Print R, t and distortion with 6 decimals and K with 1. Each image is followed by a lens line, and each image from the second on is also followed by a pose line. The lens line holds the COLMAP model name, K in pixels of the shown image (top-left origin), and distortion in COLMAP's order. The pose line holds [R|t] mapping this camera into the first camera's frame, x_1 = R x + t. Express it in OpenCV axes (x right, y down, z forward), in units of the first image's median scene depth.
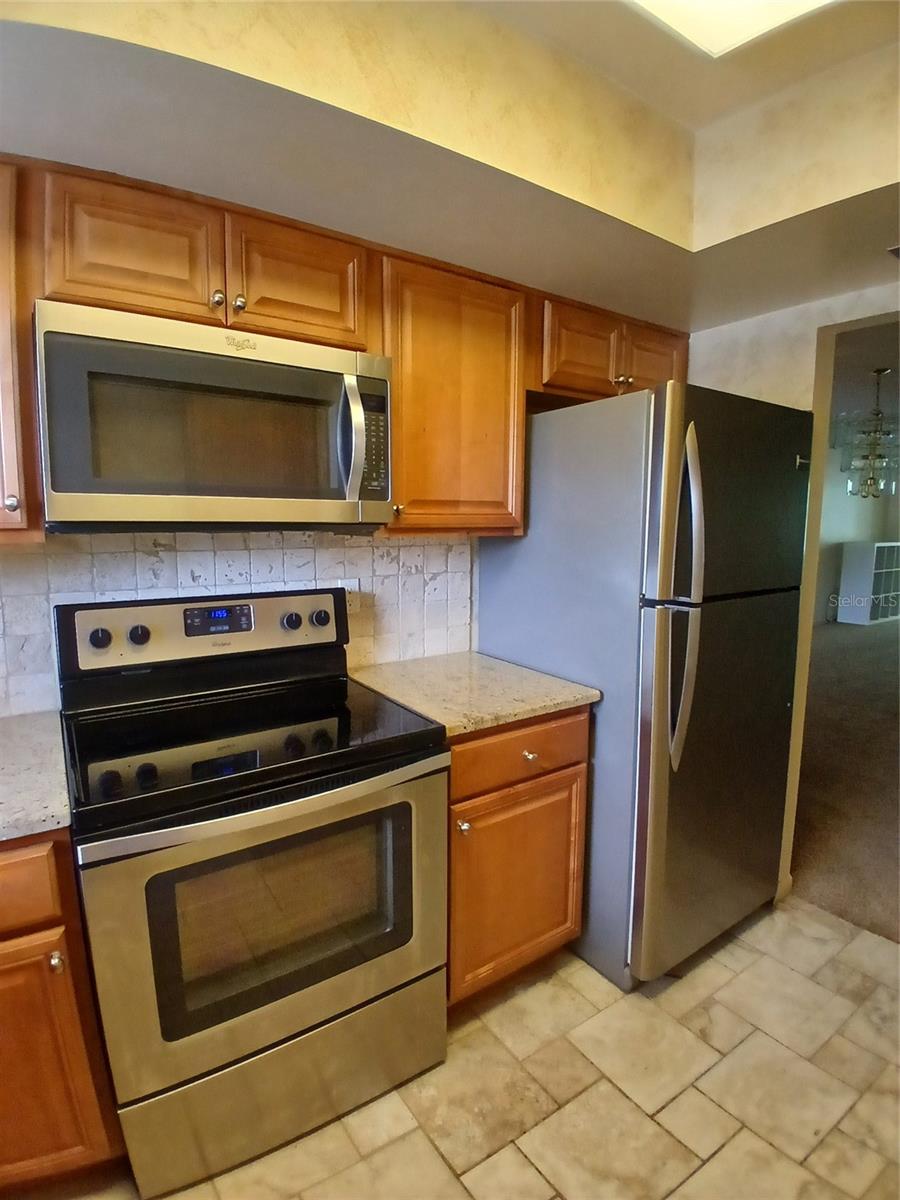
lens RADIAL K [[611.1, 0, 450.0], [0, 611.1, 600.0], [0, 0, 1]] dist [-0.005031, -0.038557]
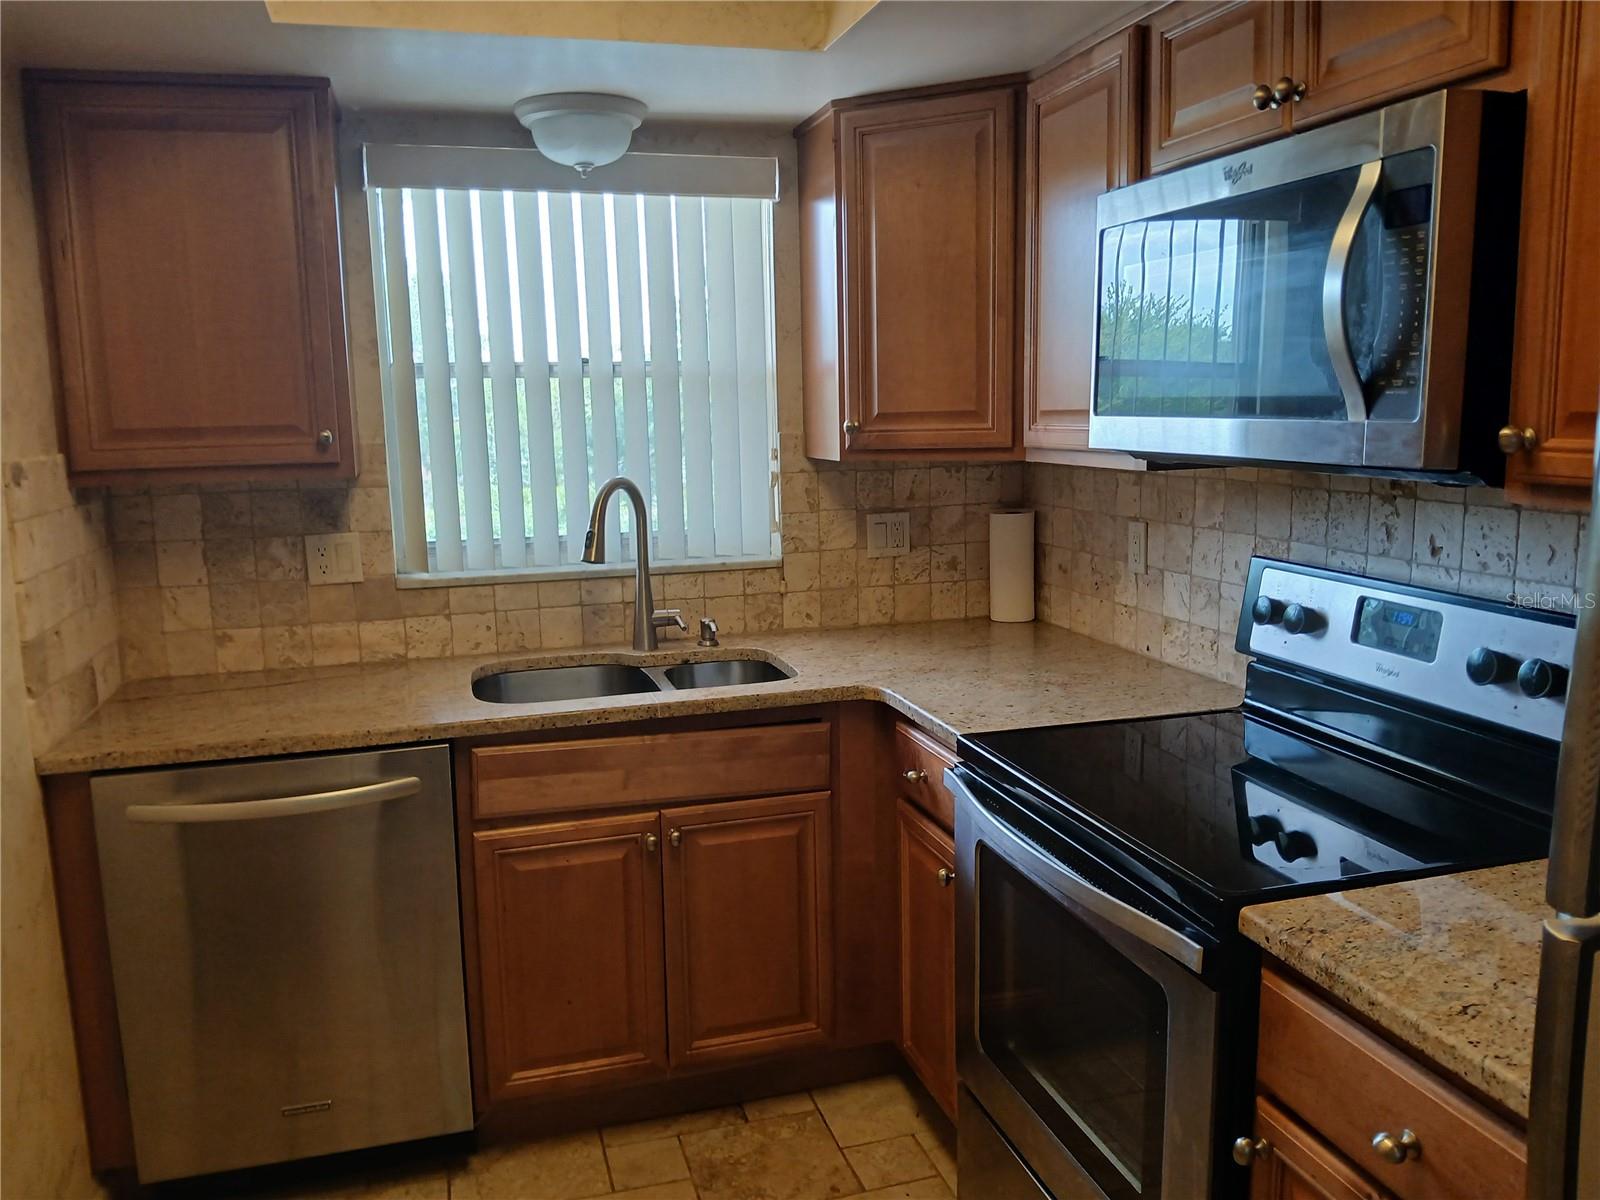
lens RADIAL K [[1239.3, 0, 800.0], [0, 1239.3, 600.0], [0, 0, 1]] dist [0.112636, -0.283155]
pose [[-0.312519, 0.151116, -0.937815, 0.875742], [-0.104019, 0.975884, 0.191914, -0.158381], [0.944199, 0.157527, -0.289263, 0.840207]]
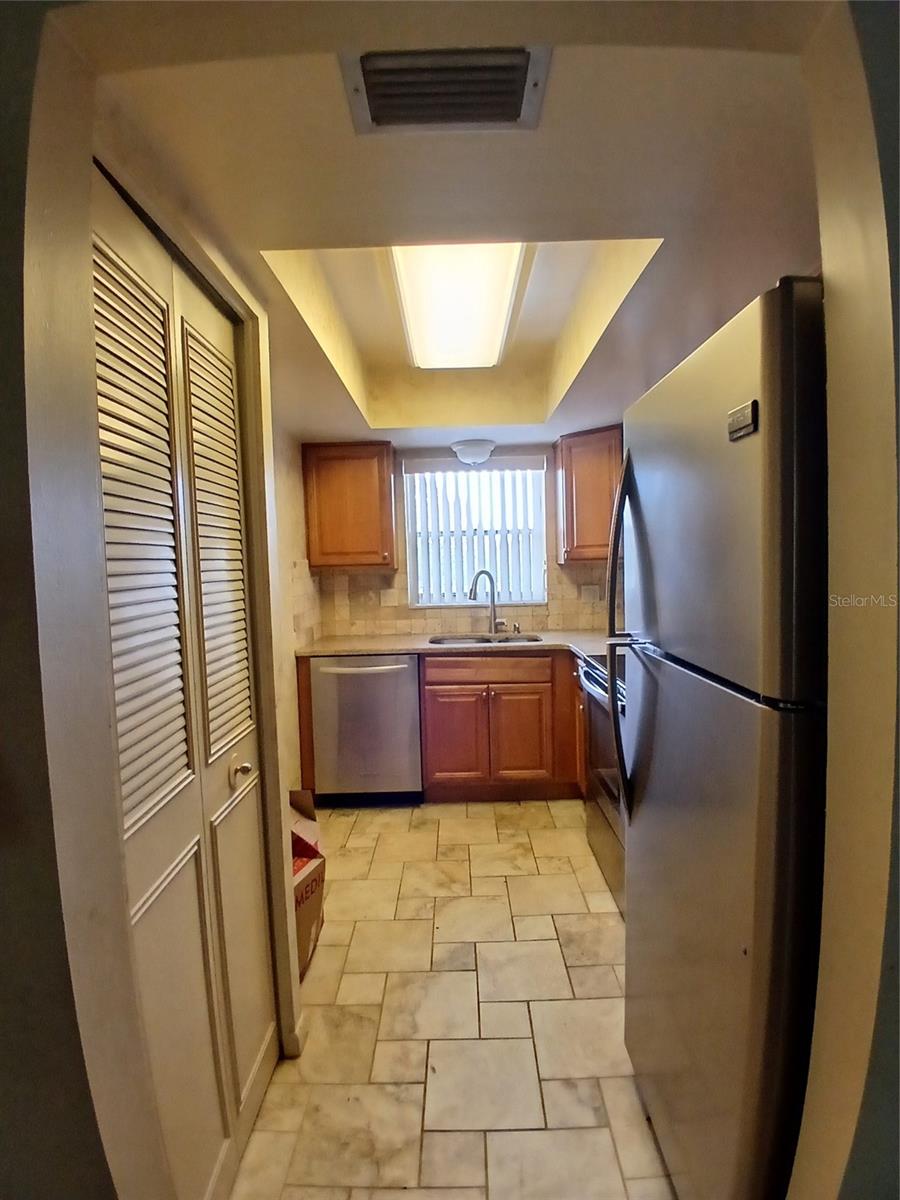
lens RADIAL K [[611.1, 0, 450.0], [0, 611.1, 600.0], [0, 0, 1]] dist [-0.005031, -0.038557]
pose [[-0.576594, 0.064636, -0.814470, 1.390634], [-0.081489, 0.987346, 0.136045, -0.163957], [0.812957, 0.144813, -0.564030, 1.398774]]
